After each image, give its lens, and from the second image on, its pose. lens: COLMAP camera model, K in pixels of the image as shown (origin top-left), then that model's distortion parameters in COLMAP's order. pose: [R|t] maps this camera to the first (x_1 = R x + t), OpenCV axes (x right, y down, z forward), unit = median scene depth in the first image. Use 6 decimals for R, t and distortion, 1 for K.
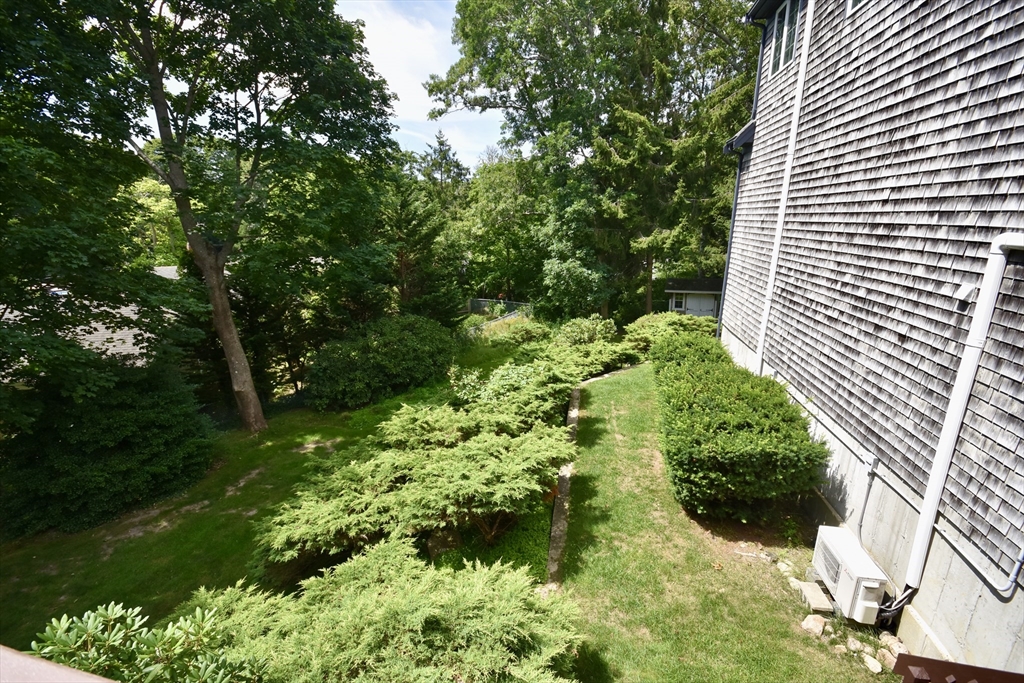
lens RADIAL K [[450.1, 0, 513.9], [0, 450.1, 343.9], [0, 0, 1]] dist [0.001810, -0.007986]
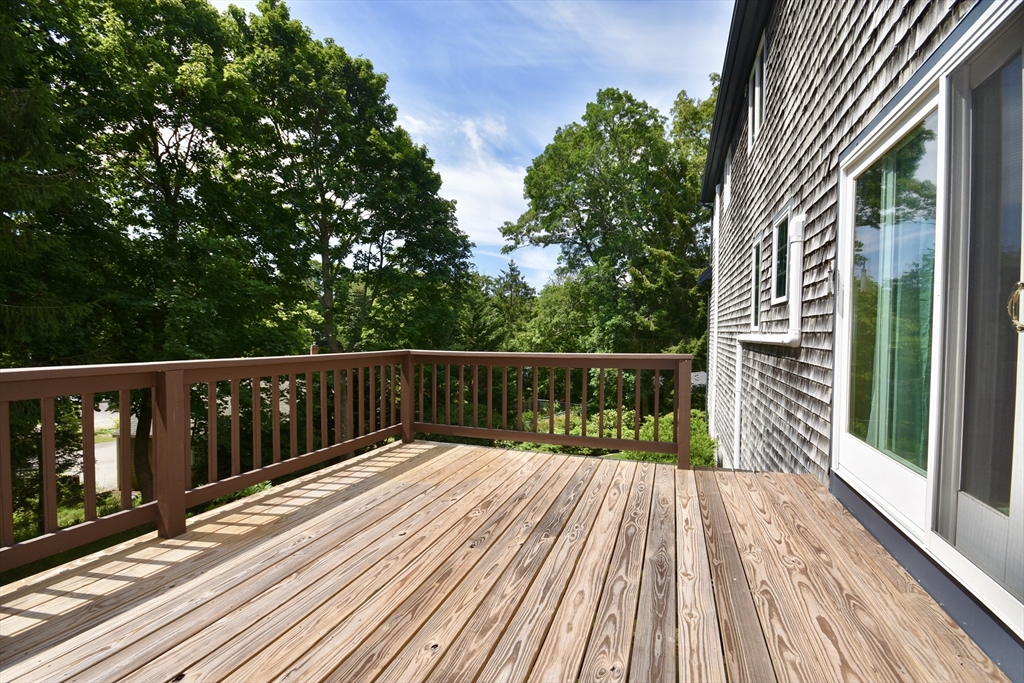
lens RADIAL K [[450.1, 0, 511.5], [0, 450.1, 341.5], [0, 0, 1]] dist [0.001810, -0.007986]
pose [[0.986216, 0.016233, -0.164667, 0.065784], [-0.056196, 0.968884, -0.241050, 0.056351], [0.155630, 0.246981, 0.956441, -0.187176]]
